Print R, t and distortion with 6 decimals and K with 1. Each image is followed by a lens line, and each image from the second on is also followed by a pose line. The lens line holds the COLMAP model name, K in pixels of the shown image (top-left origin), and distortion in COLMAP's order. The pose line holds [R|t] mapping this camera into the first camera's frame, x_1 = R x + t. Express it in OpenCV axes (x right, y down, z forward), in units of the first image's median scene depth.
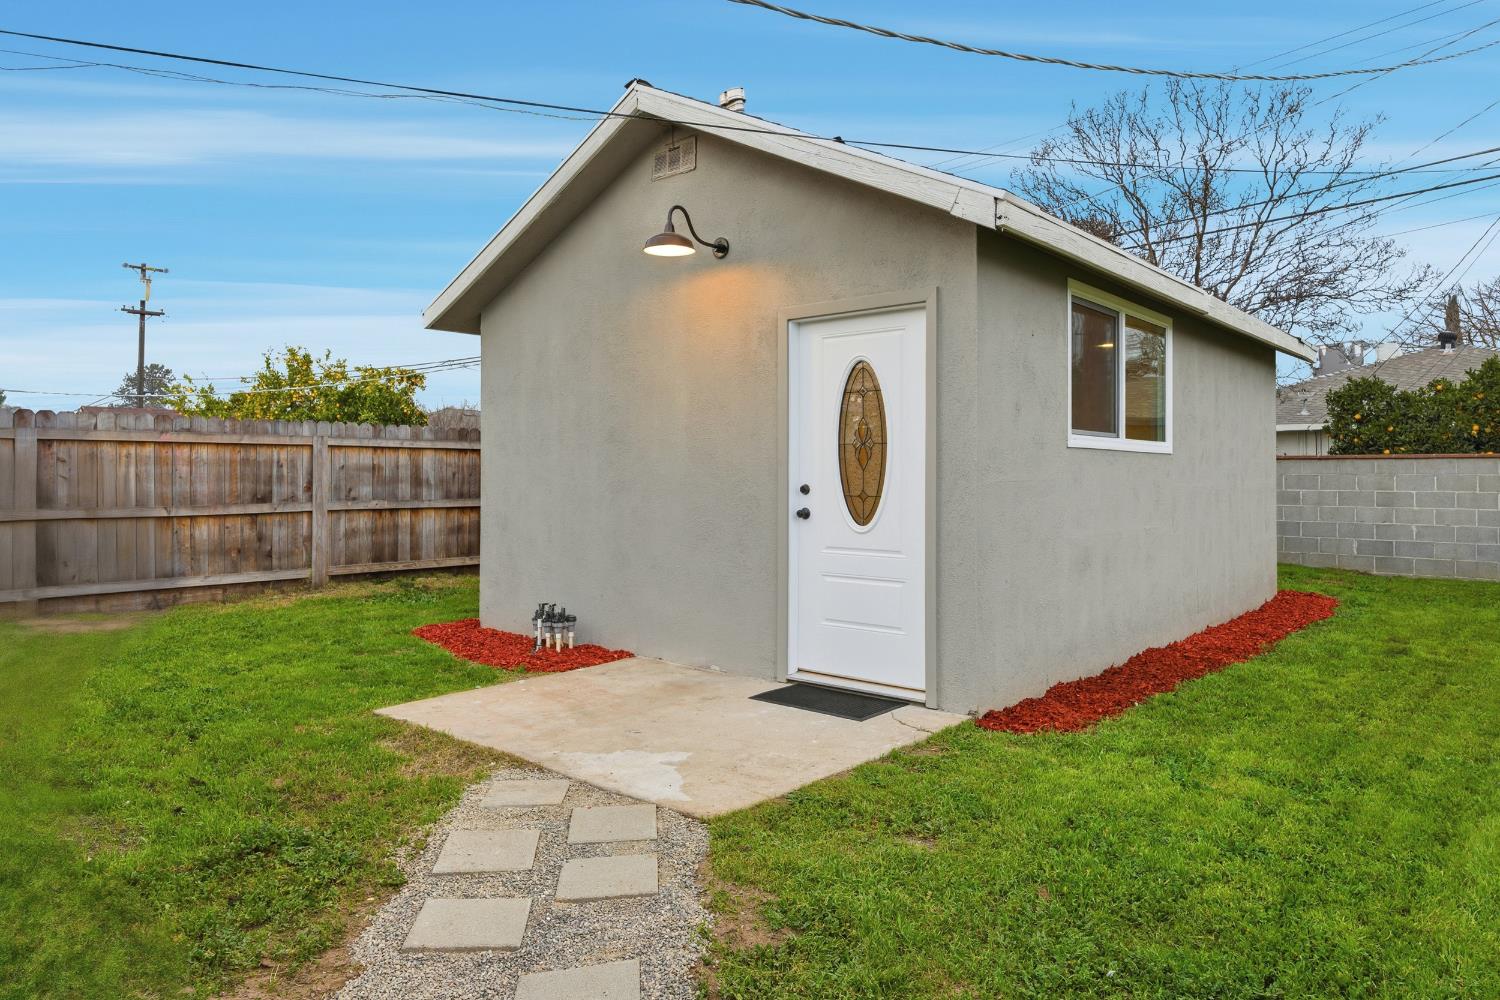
lens RADIAL K [[974.0, 0, 753.1], [0, 974.0, 464.3], [0, 0, 1]] dist [0.005273, 0.000852]
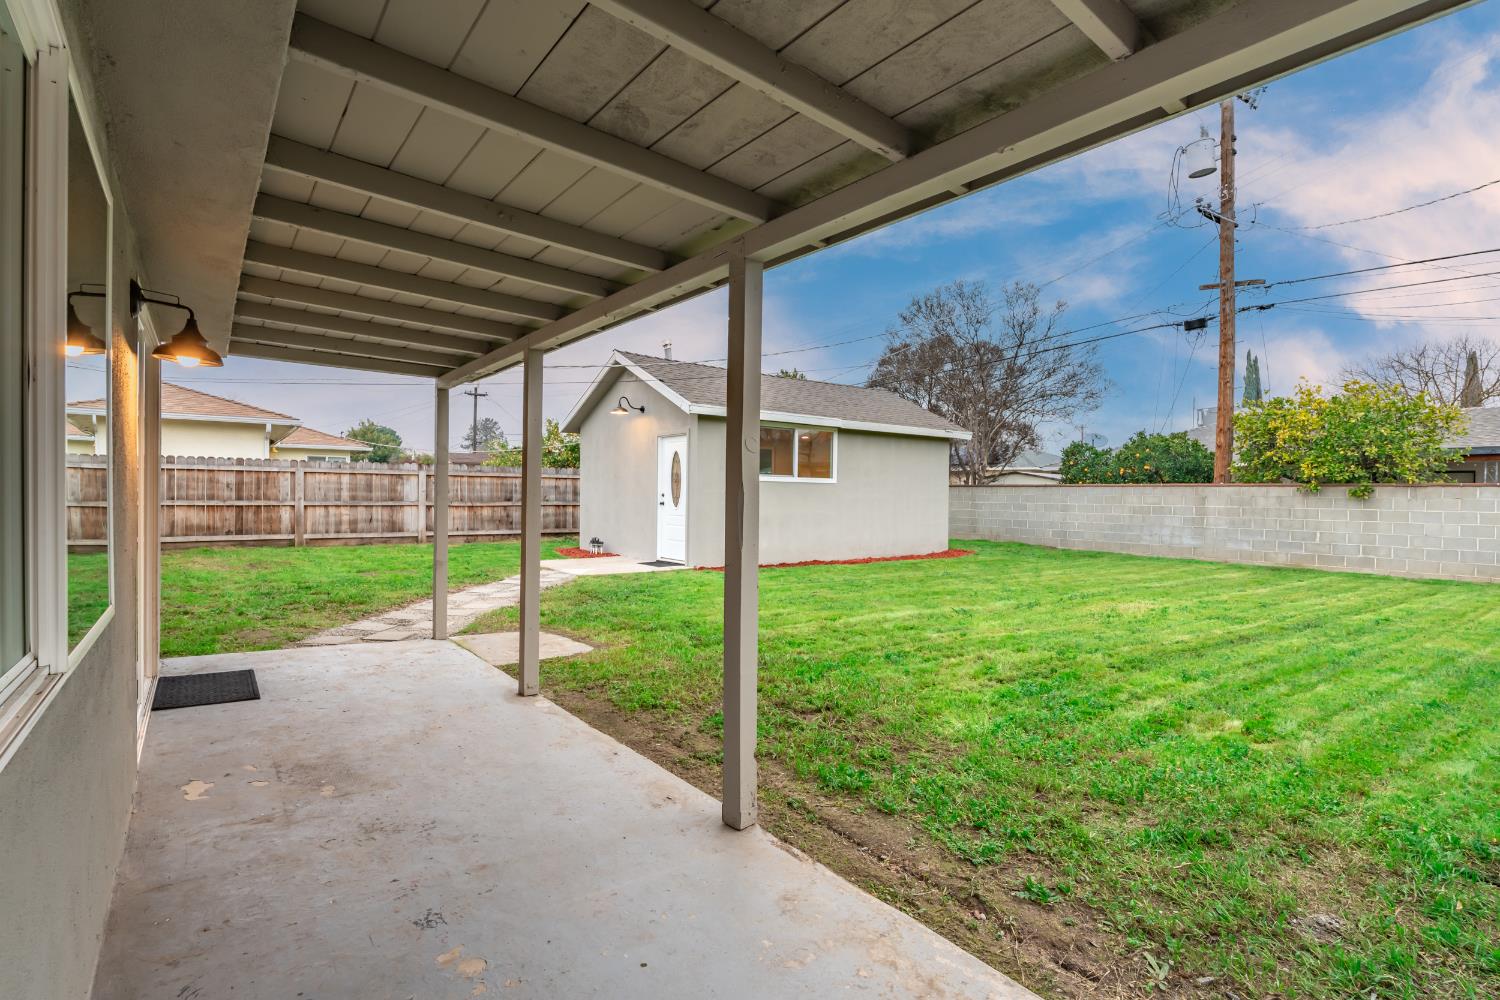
lens RADIAL K [[737.3, 0, 750.0], [0, 737.3, 500.0], [0, 0, 1]] dist [0.001967, -0.001179]
pose [[0.977591, 0.011123, -0.210221, 0.444457], [-0.007452, 0.999806, 0.018245, -0.000788], [0.210383, -0.016270, 0.977484, -0.627809]]
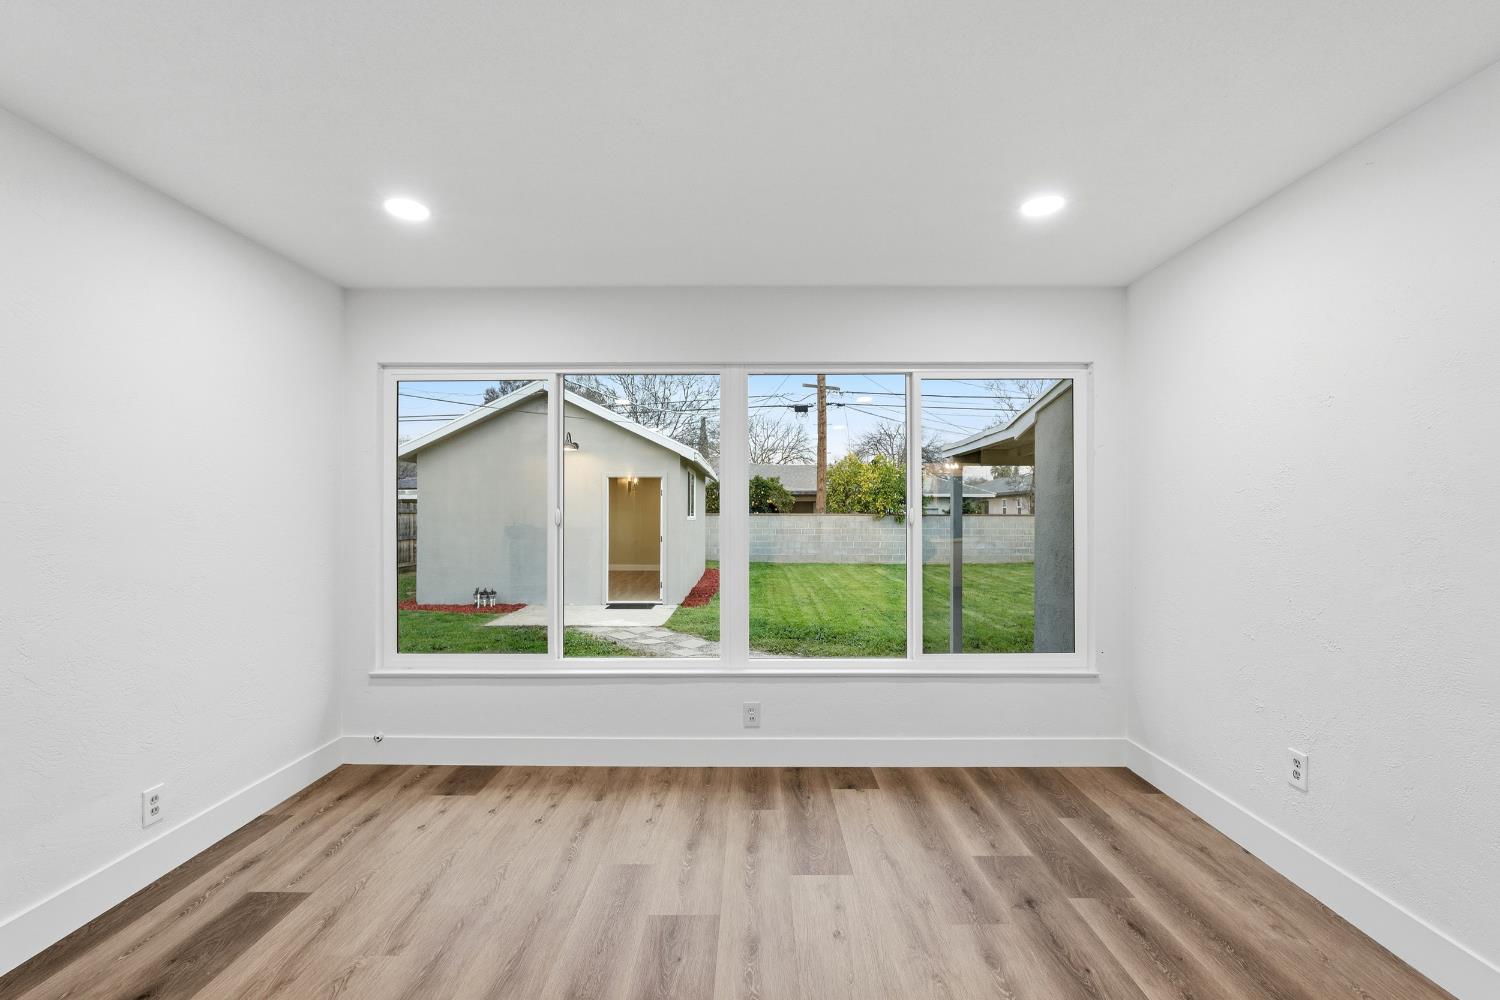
lens RADIAL K [[667.1, 0, 754.4], [0, 667.1, 505.5], [0, 0, 1]] dist [-0.010468, 0.000199]
pose [[0.758085, 0.005147, 0.652136, -0.519929], [-0.007147, 0.999974, 0.000416, -0.039236], [-0.652117, -0.004977, 0.758102, -0.422854]]
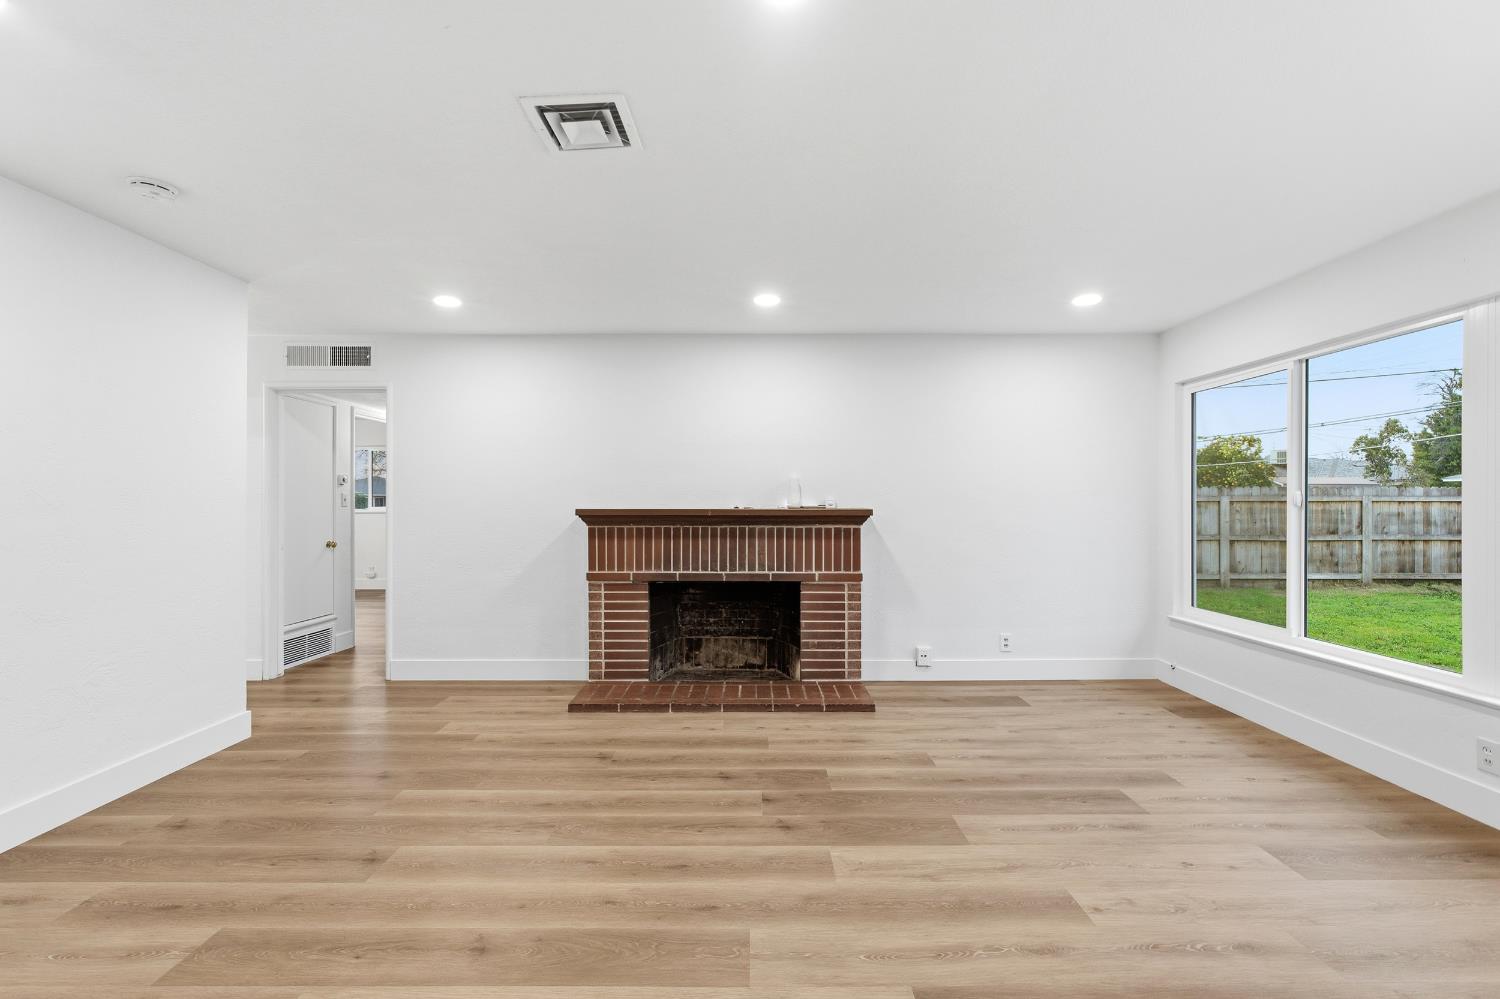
lens RADIAL K [[659.9, 0, 752.7], [0, 659.9, 500.6], [0, 0, 1]] dist [-0.006950, 0.000069]
pose [[0.654456, -0.001987, -0.756098, -0.286751], [0.008903, 0.999947, 0.005078, -0.035943], [0.756048, -0.010055, 0.654439, -0.550458]]
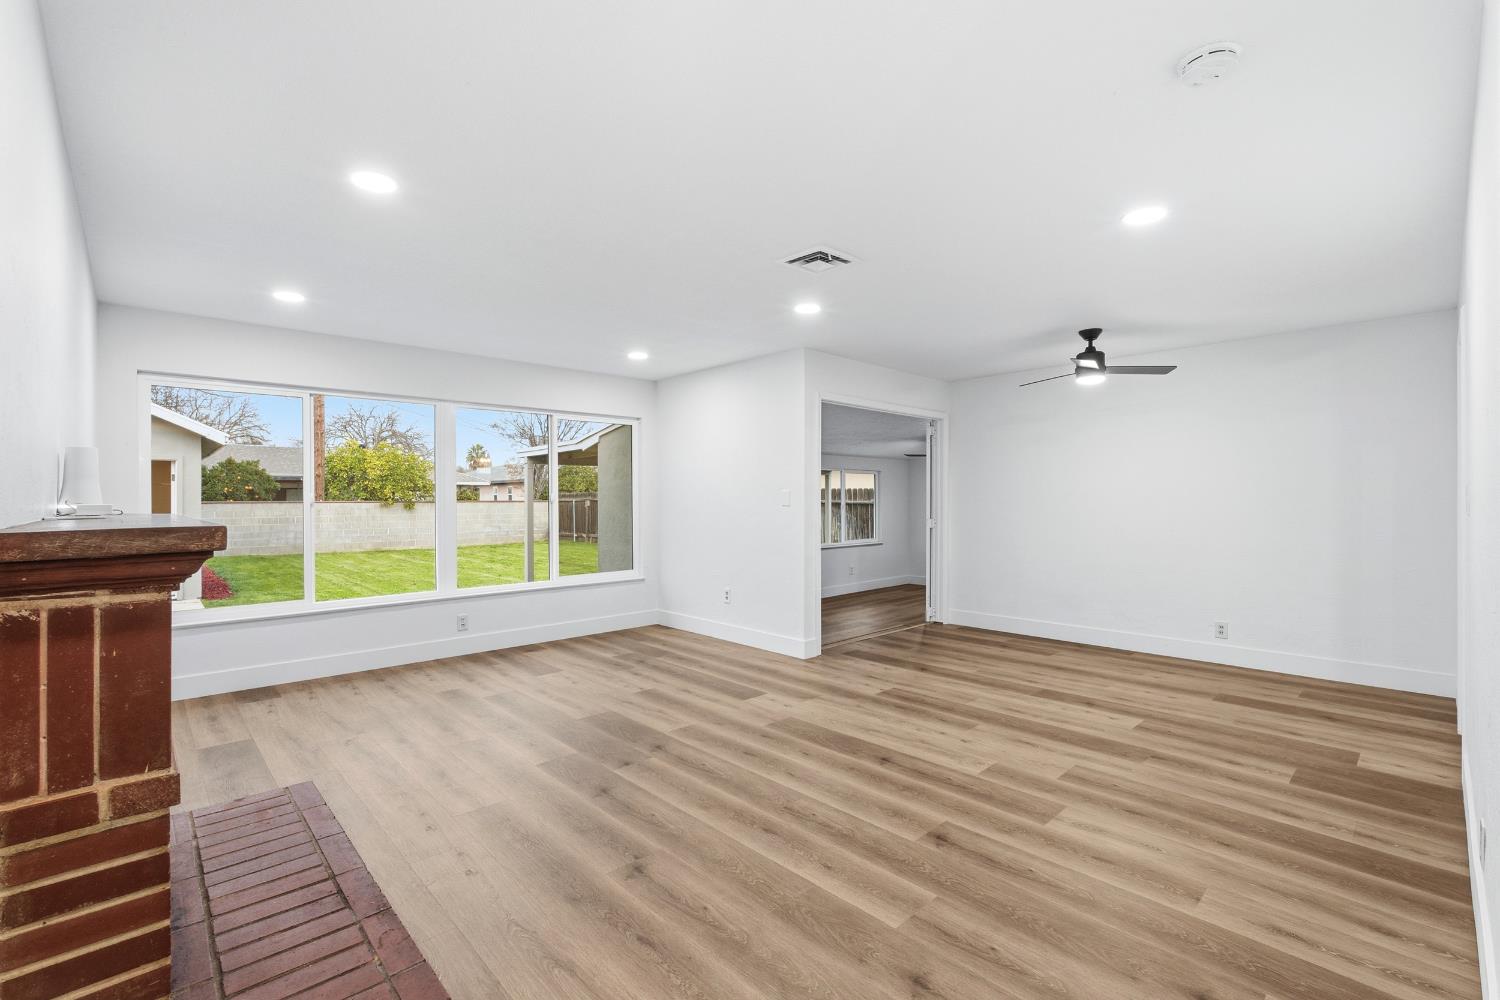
lens RADIAL K [[654.9, 0, 756.2], [0, 654.9, 495.9], [0, 0, 1]] dist [-0.013976, 0.000273]
pose [[0.095158, 0.002095, 0.995460, -0.811843], [-0.007734, 0.999969, -0.001365, -0.036434], [-0.995432, -0.007569, 0.095172, -0.453298]]
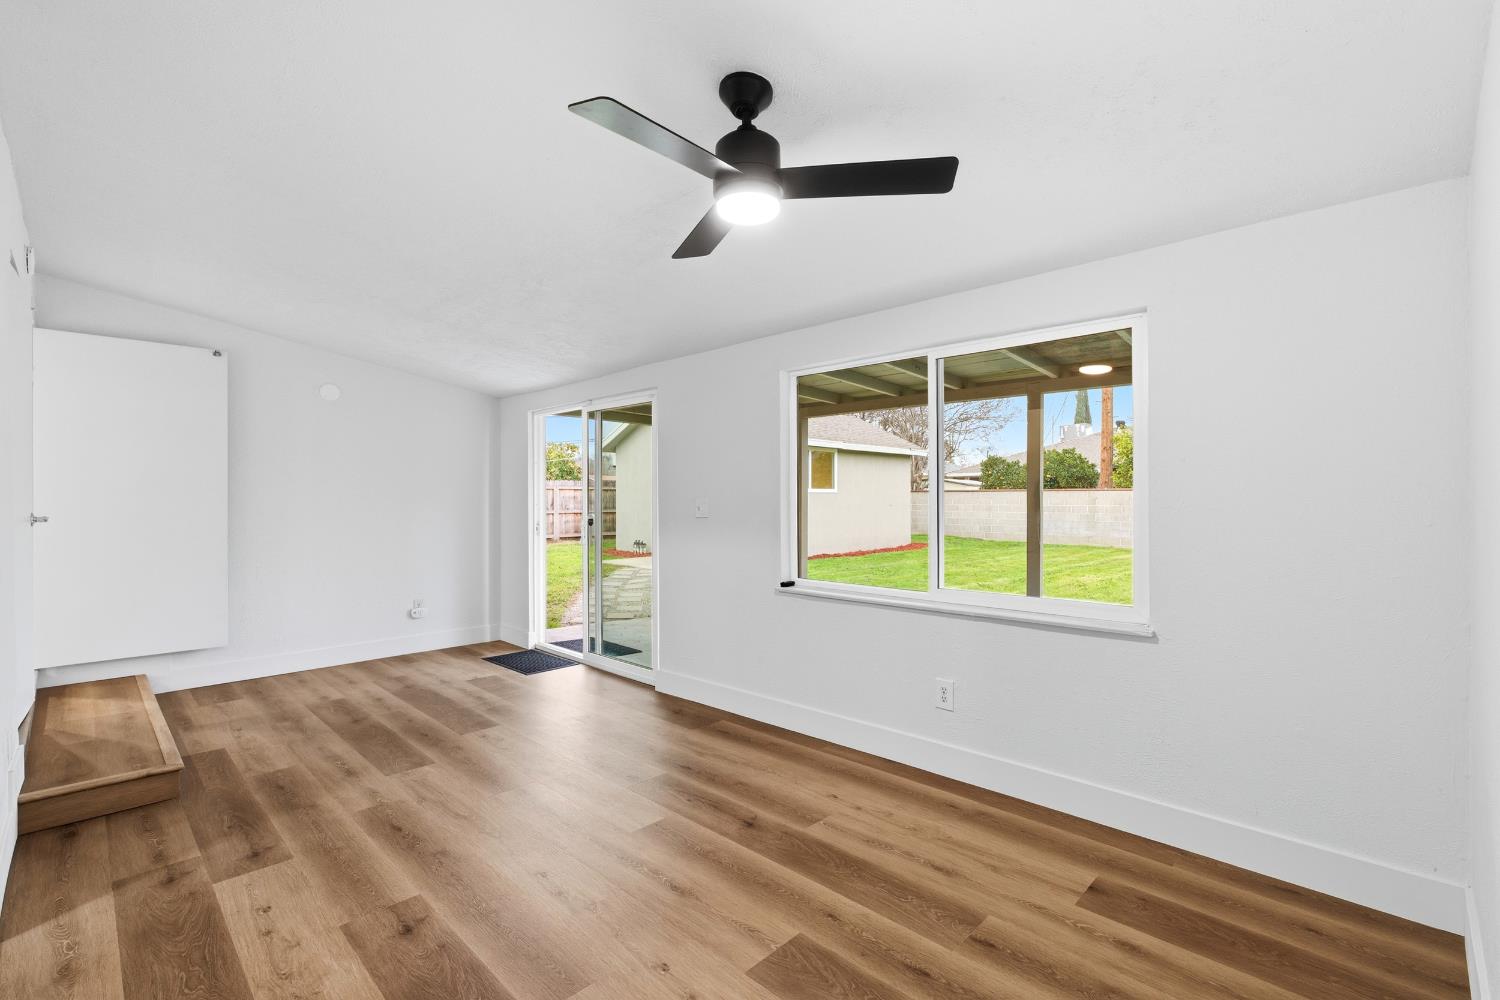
lens RADIAL K [[677.2, 0, 750.0], [0, 677.2, 500.0], [0, 0, 1]] dist [-0.011053, 0.000076]
pose [[0.998199, -0.003890, -0.059860, 0.206300], [0.004786, 0.999879, 0.014833, -0.014582], [0.059795, -0.015093, 0.998097, -0.847781]]
